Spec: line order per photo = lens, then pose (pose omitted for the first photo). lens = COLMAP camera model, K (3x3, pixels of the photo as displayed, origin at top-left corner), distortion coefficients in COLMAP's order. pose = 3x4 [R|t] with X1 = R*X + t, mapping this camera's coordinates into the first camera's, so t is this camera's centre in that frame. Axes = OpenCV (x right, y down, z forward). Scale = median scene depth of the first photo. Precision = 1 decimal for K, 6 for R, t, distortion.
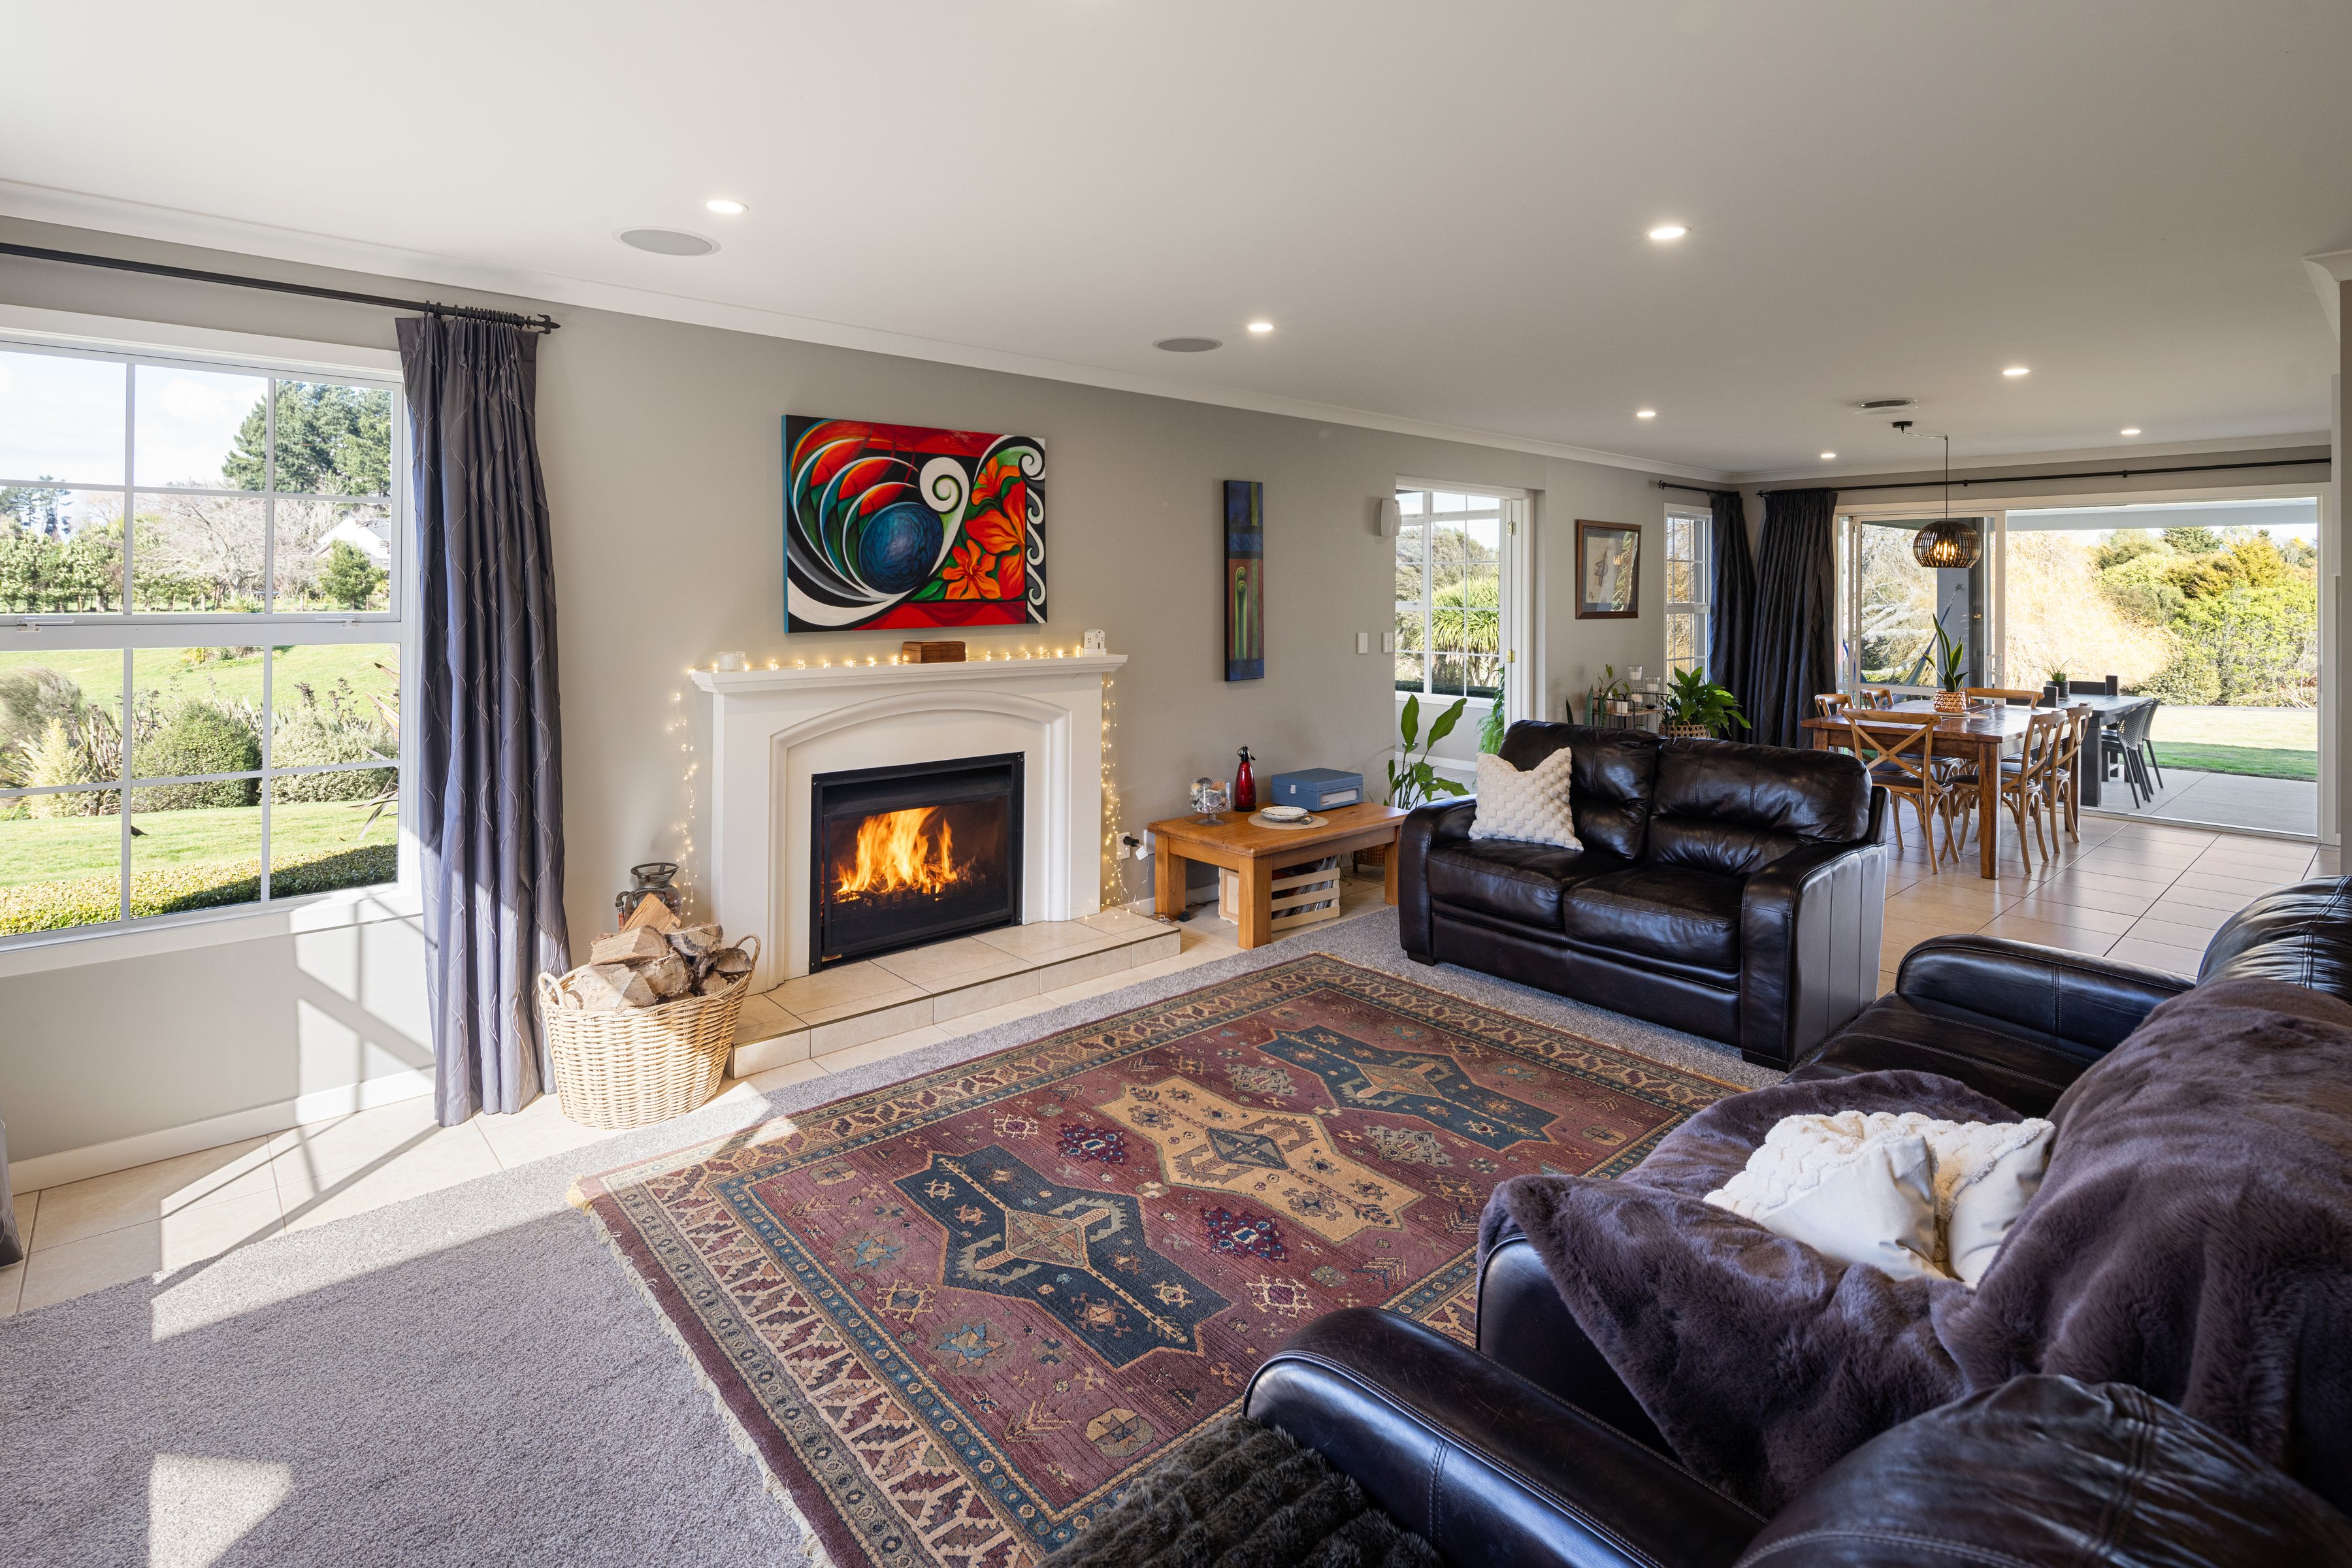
lens RADIAL K [[1142.0, 0, 1171.3], [0, 1142.0, 588.9], [0, 0, 1]] dist [-0.003356, -0.001098]
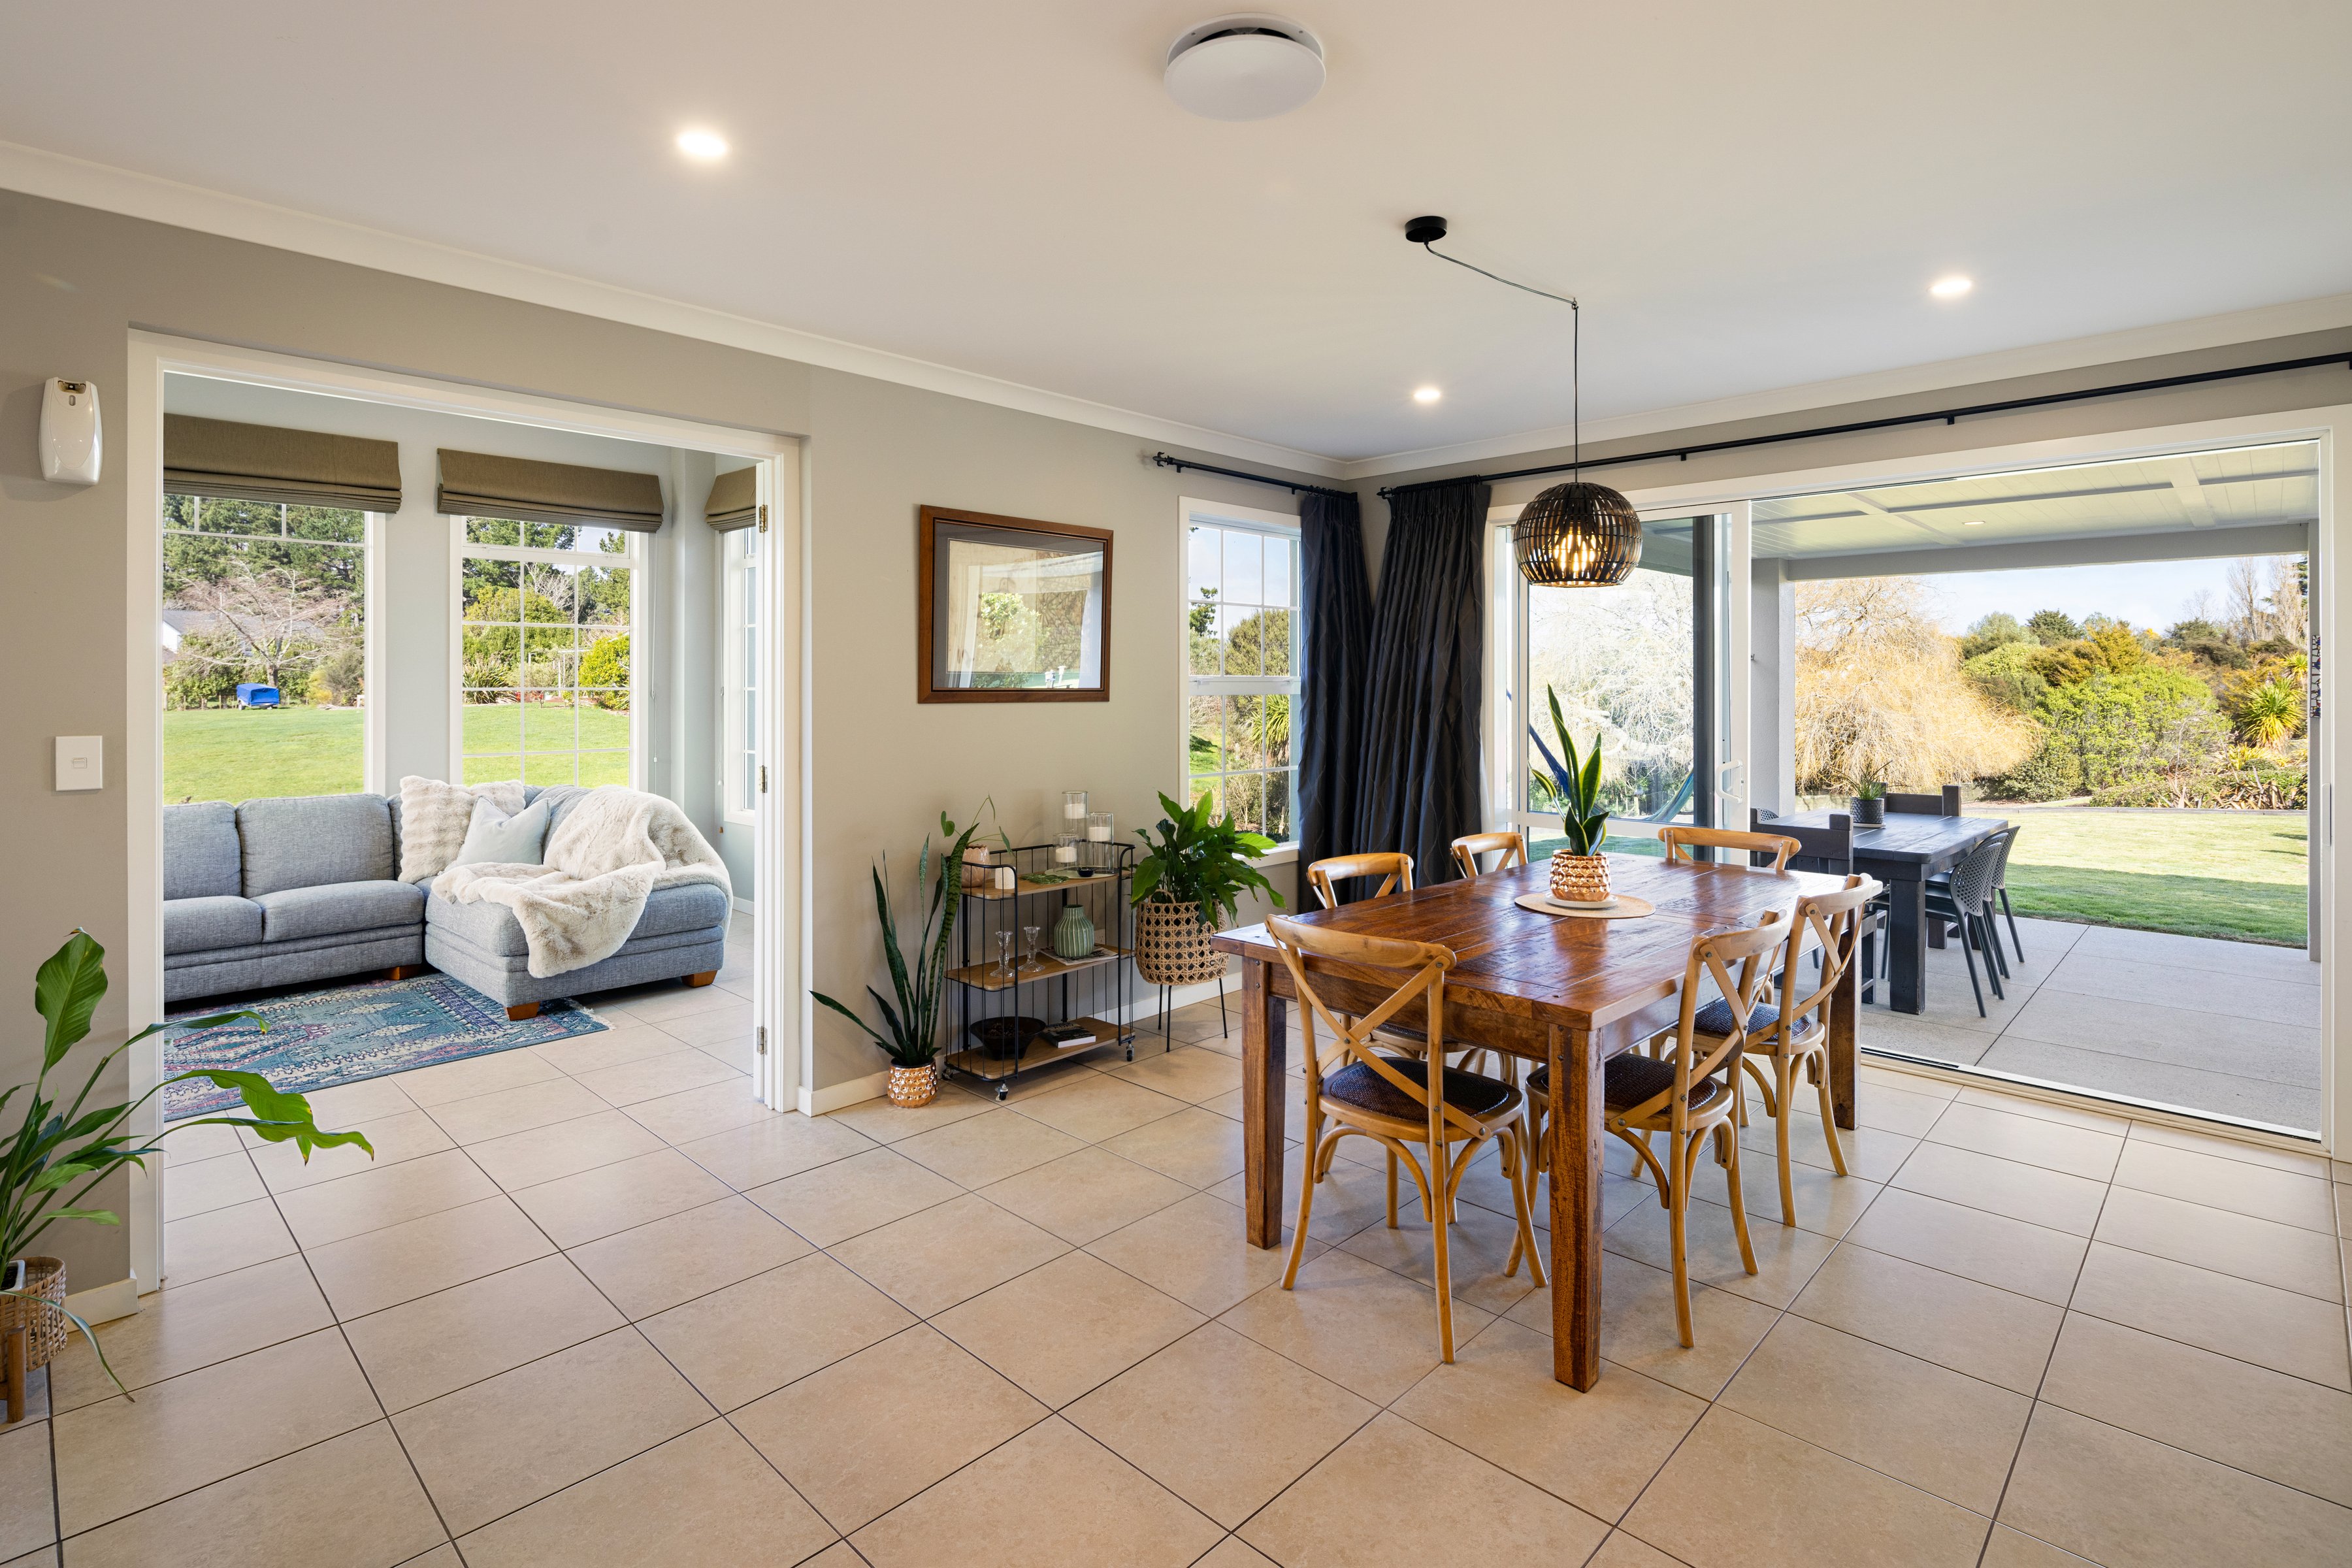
lens RADIAL K [[1136.7, 0, 1174.1], [0, 1136.7, 685.8], [0, 0, 1]] dist [0.005077, -0.004337]
pose [[0.997290, -0.005399, 0.073372, 0.072545], [0.005338, 0.999985, 0.001030, 0.003268], [-0.073377, -0.000635, 0.997304, 0.082617]]
